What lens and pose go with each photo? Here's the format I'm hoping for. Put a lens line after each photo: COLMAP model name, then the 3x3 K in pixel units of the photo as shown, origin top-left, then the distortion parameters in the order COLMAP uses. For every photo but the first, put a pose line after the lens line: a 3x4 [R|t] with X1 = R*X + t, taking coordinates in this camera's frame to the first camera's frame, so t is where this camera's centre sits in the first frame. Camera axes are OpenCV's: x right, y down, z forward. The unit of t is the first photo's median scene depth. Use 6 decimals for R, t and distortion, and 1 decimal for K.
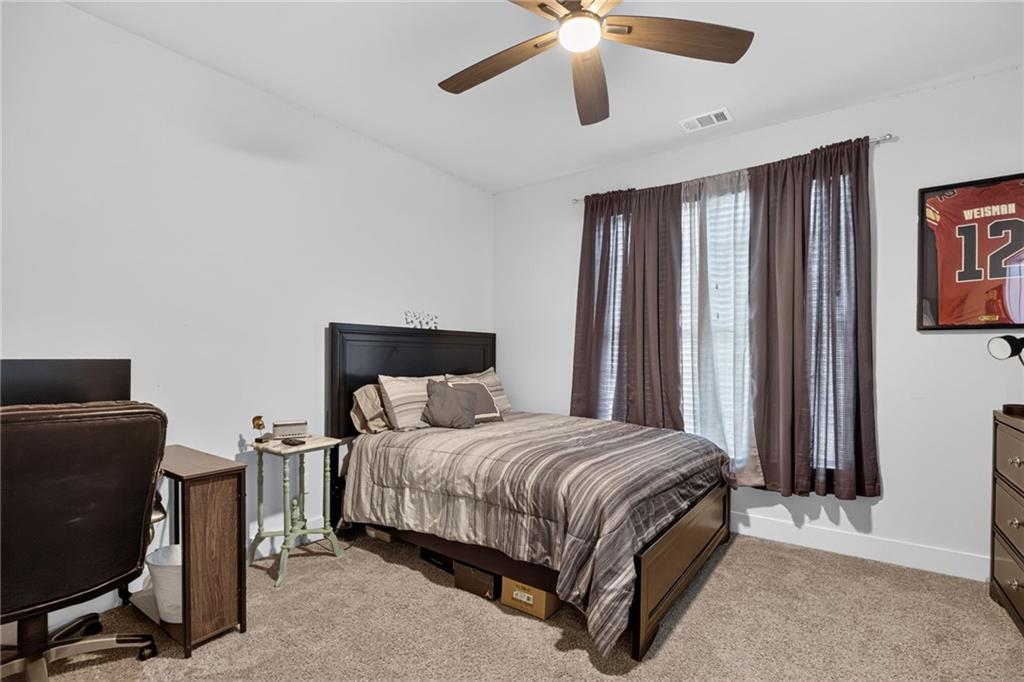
lens RADIAL K [[473.2, 0, 514.9], [0, 473.2, 354.8], [0, 0, 1]] dist [-0.004337, -0.000807]
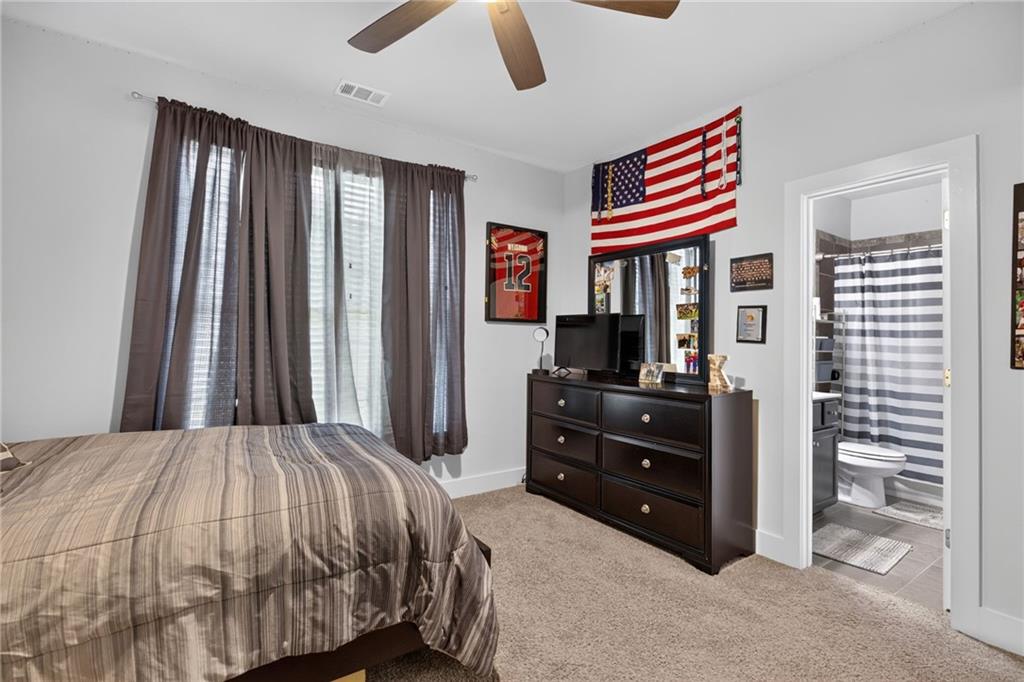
lens RADIAL K [[473.2, 0, 522.9], [0, 473.2, 325.6], [0, 0, 1]] dist [-0.002144, -0.000515]
pose [[0.324701, 0.027588, 0.945414, -0.433374], [-0.013981, 0.999605, -0.024367, -0.005205], [-0.945714, -0.005305, 0.324958, 0.425705]]
